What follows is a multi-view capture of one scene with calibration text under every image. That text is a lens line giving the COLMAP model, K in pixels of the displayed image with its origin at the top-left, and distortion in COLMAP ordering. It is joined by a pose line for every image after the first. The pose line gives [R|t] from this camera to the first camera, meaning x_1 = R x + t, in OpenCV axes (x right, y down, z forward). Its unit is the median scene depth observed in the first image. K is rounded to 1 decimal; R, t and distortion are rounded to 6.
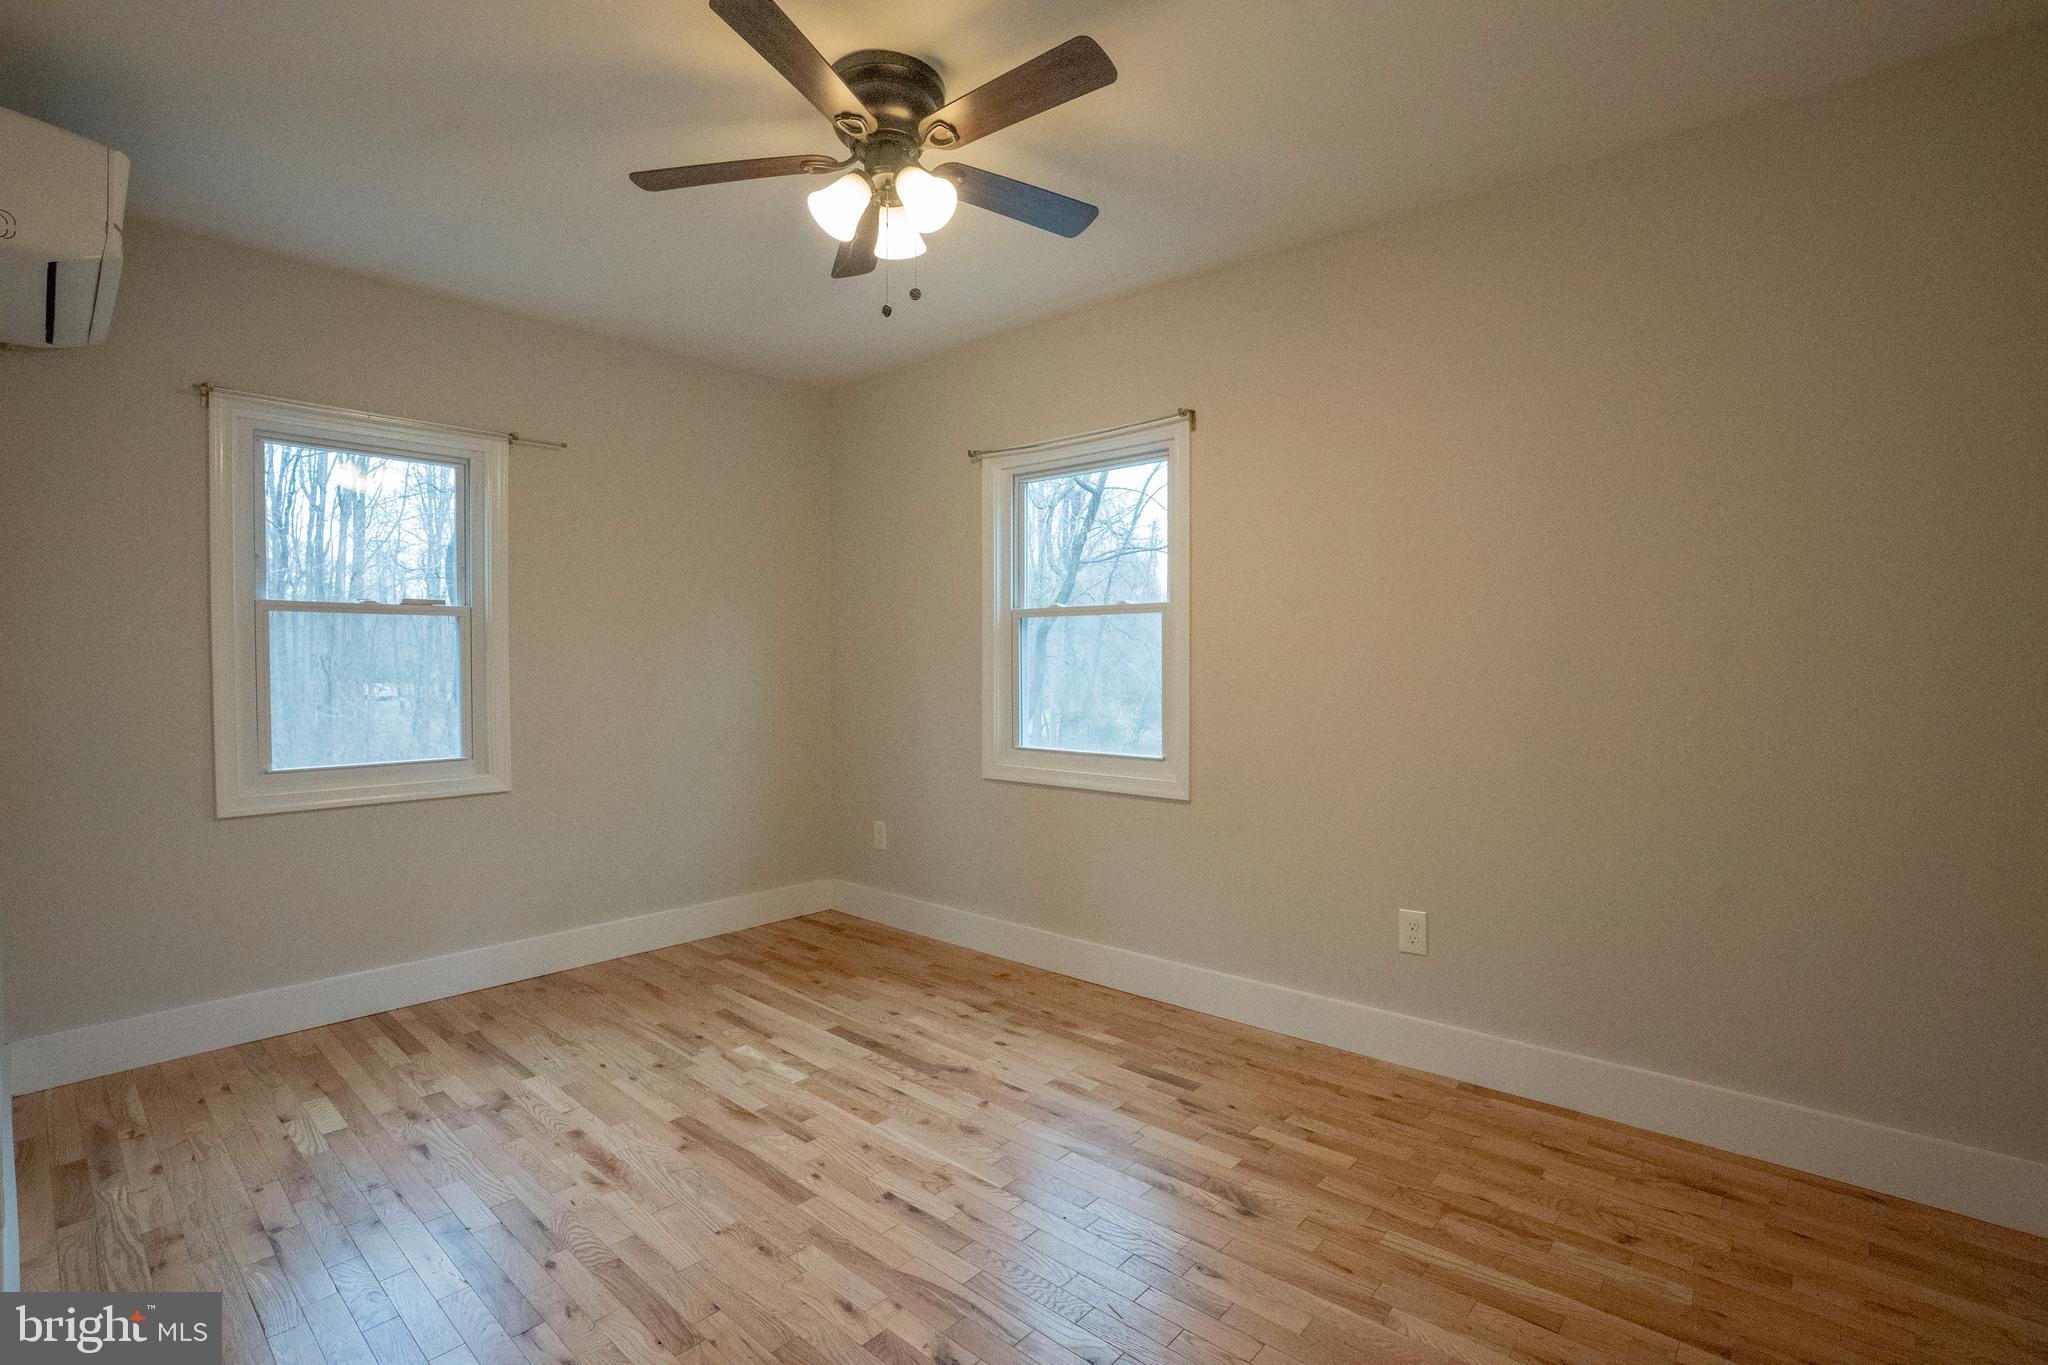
lens RADIAL K [[934.8, 0, 1015.8], [0, 934.8, 687.3], [0, 0, 1]] dist [-0.015685, 0.005425]
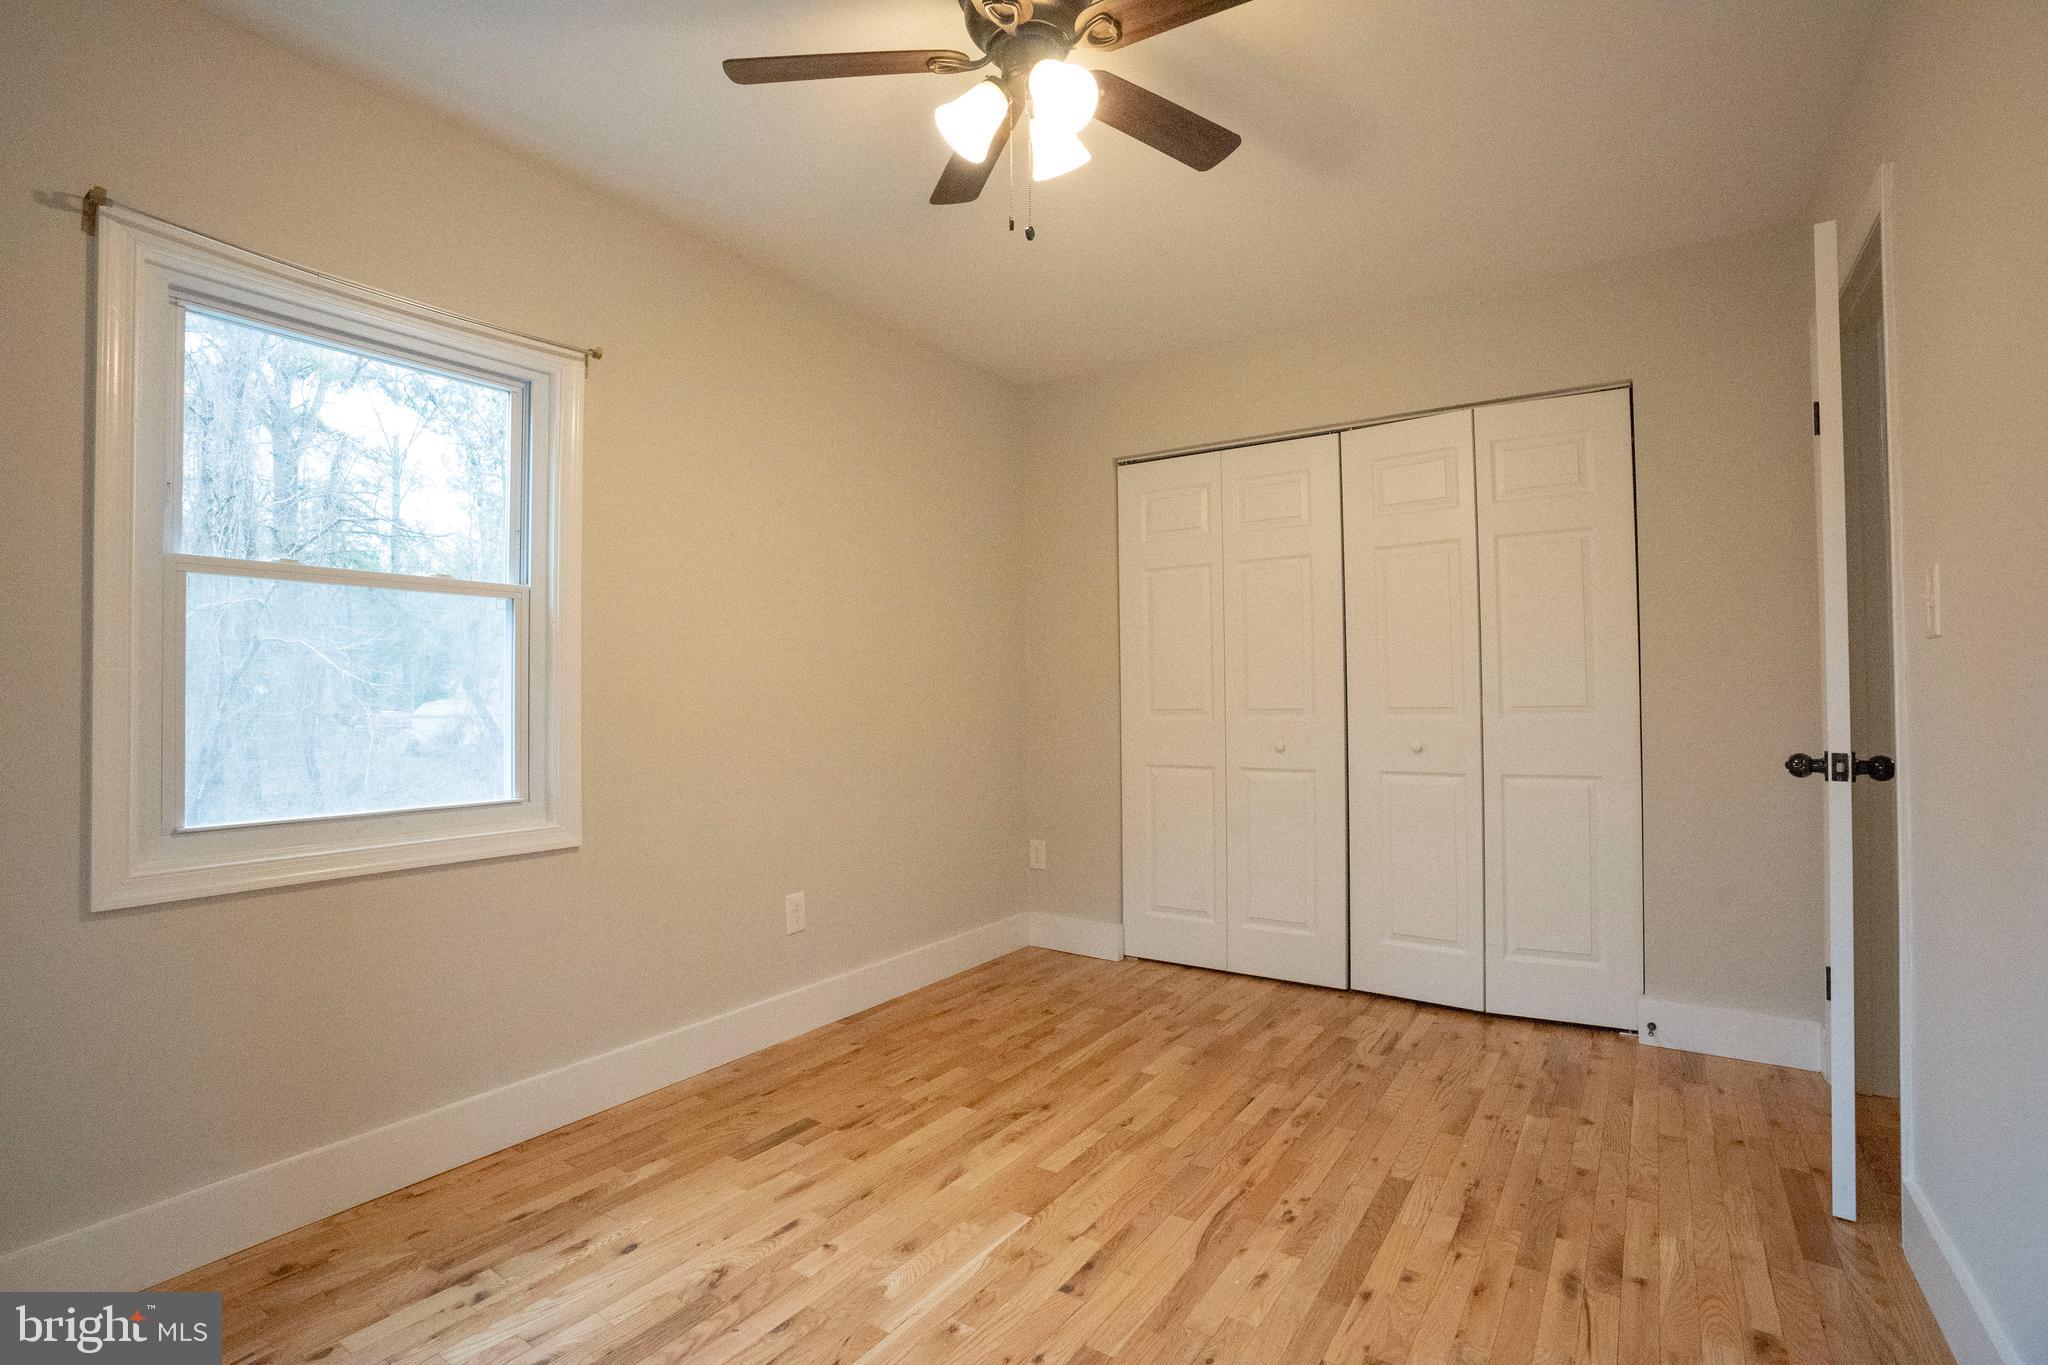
lens RADIAL K [[934.8, 0, 1016.6], [0, 934.8, 676.8], [0, 0, 1]] dist [-0.015685, 0.005425]
pose [[-0.121407, 0.038583, 0.991853, -0.800639], [0.026369, 0.999017, -0.035634, 0.023108], [-0.992253, 0.021828, -0.122305, 0.929404]]
